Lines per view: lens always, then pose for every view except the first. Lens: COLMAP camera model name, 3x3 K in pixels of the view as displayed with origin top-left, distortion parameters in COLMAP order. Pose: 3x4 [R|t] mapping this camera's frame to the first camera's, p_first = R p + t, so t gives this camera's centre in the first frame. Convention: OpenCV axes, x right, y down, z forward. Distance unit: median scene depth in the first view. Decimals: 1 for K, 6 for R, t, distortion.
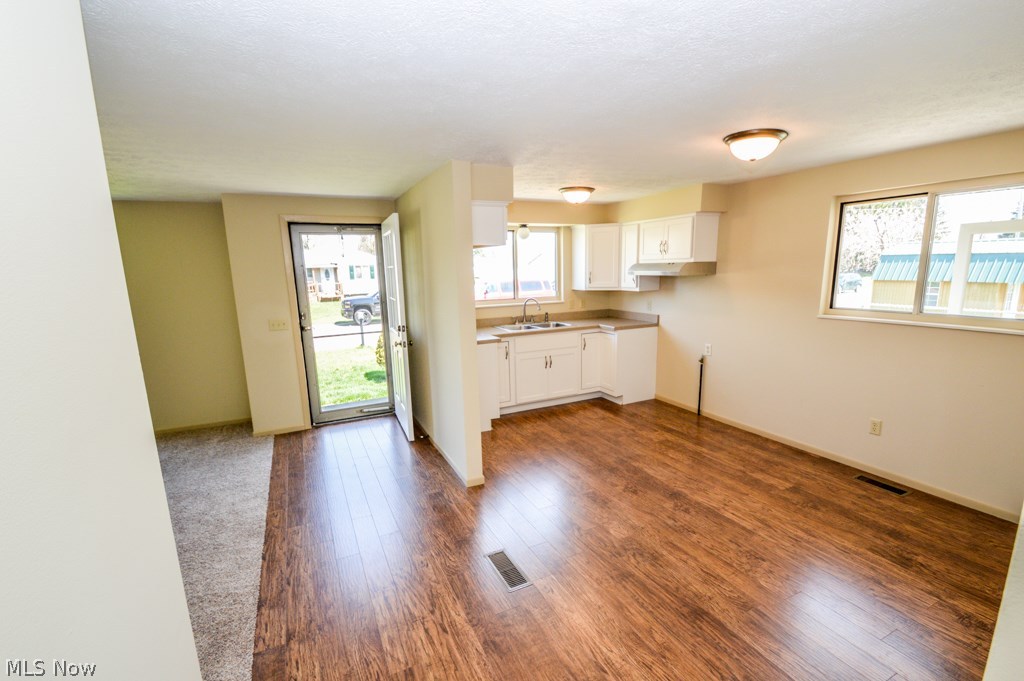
lens RADIAL K [[453.1, 0, 511.5], [0, 453.1, 352.0], [0, 0, 1]] dist [-0.001703, -0.002887]
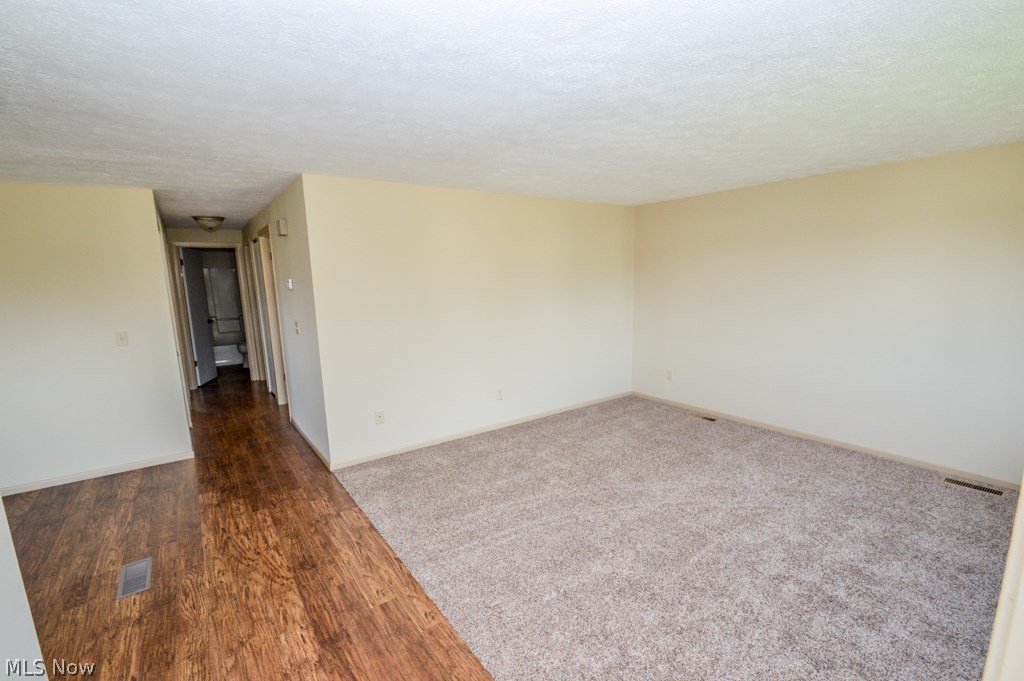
lens RADIAL K [[453.1, 0, 512.9], [0, 453.1, 346.2], [0, 0, 1]] dist [-0.001703, -0.002887]
pose [[-0.982736, 0.078123, -0.167708, -0.386233], [0.016373, 0.939643, 0.341764, -0.178426], [0.184286, 0.333118, -0.924701, 1.045352]]
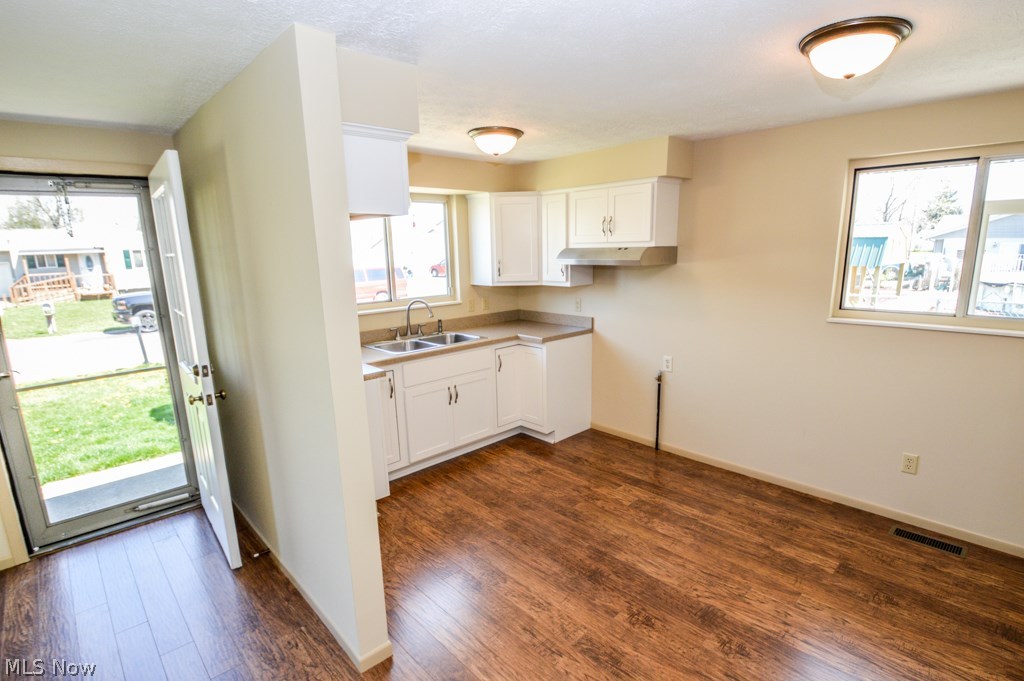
lens RADIAL K [[502.6, 0, 509.8], [0, 502.6, 354.6], [0, 0, 1]] dist [-0.009712, -0.005121]
pose [[0.953413, -0.061346, 0.295364, -0.062502], [0.056050, 0.998080, 0.026369, -0.060115], [-0.296414, -0.008586, 0.955021, 0.298980]]
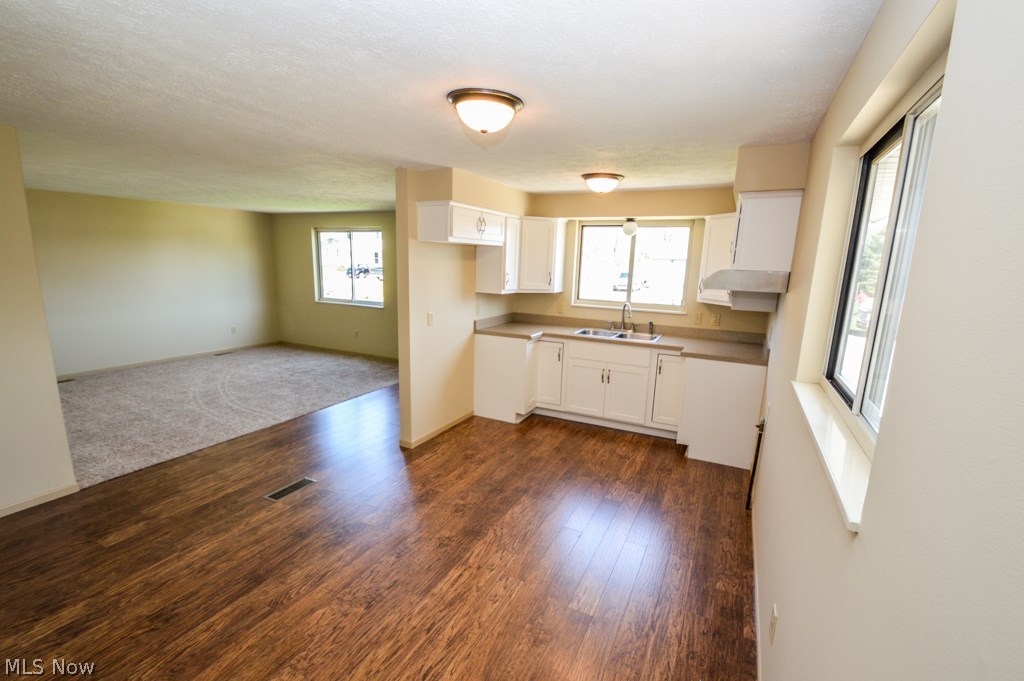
lens RADIAL K [[453.1, 0, 512.6], [0, 453.1, 353.8], [0, 0, 1]] dist [-0.001703, -0.002887]
pose [[0.615596, 0.199553, -0.762378, 0.714216], [-0.189134, 0.976546, 0.102892, -0.086454], [0.765029, 0.080851, 0.638900, 0.342503]]
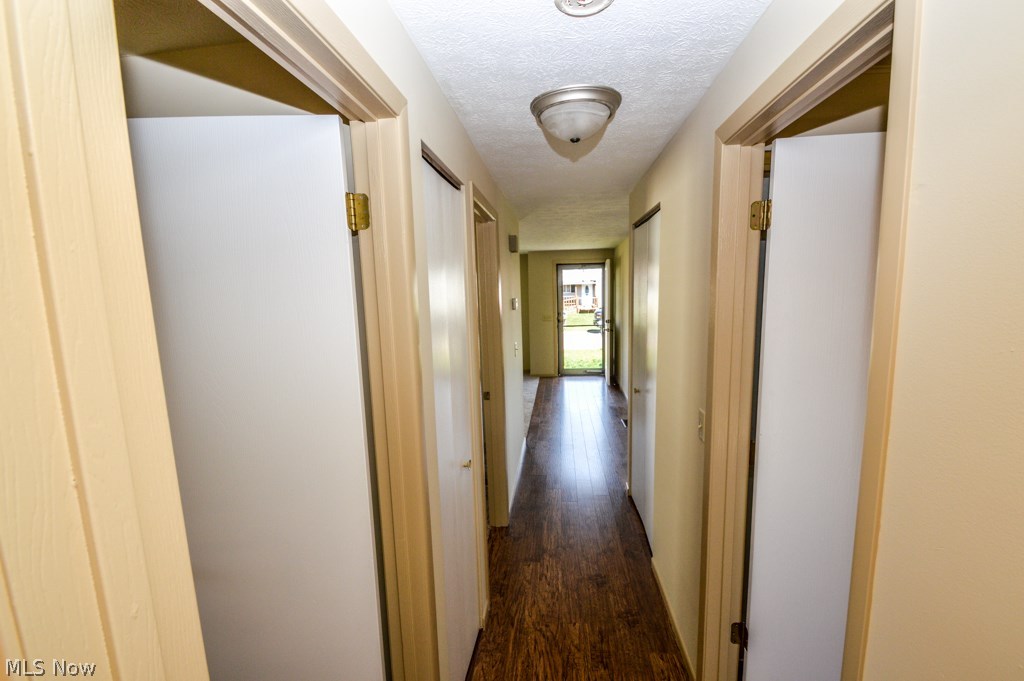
lens RADIAL K [[453.1, 0, 510.3], [0, 453.1, 347.8], [0, 0, 1]] dist [-0.001703, -0.002887]
pose [[0.850537, 0.069742, -0.521271, 0.346810], [-0.091684, 0.995653, -0.016386, 0.109350], [0.517862, 0.061729, 0.853234, -0.679626]]
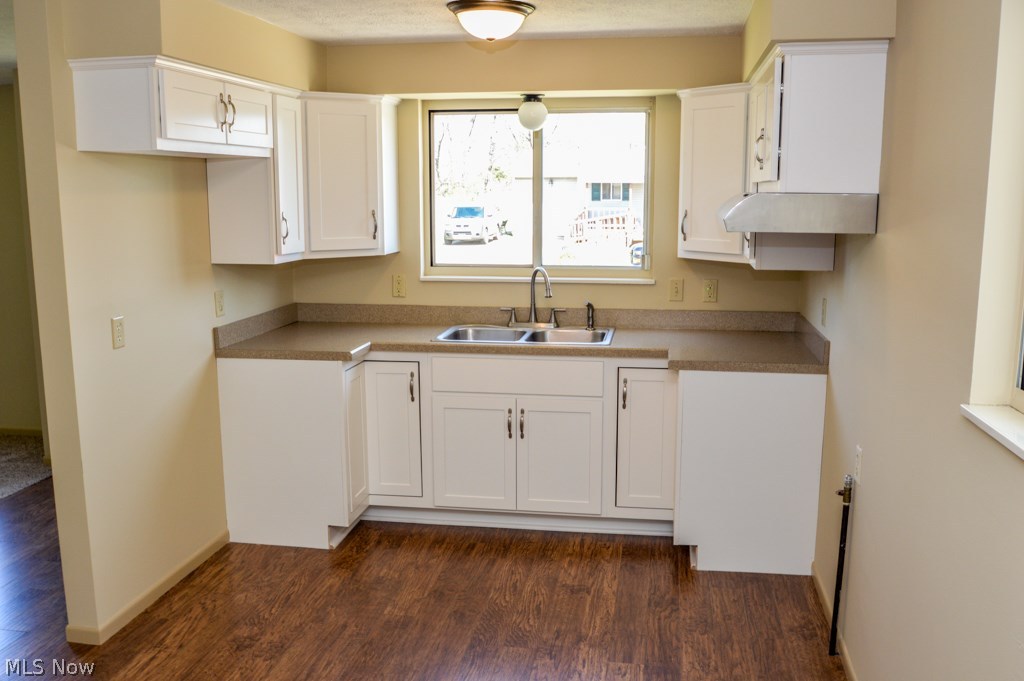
lens RADIAL K [[929.8, 0, 515.0], [0, 929.8, 357.0], [0, 0, 1]] dist [-0.058071, 0.000000]
pose [[0.822780, 0.122465, -0.555010, 0.620278], [-0.122085, 0.991797, 0.037858, -0.080575], [0.555094, 0.036610, 0.830982, 0.330236]]
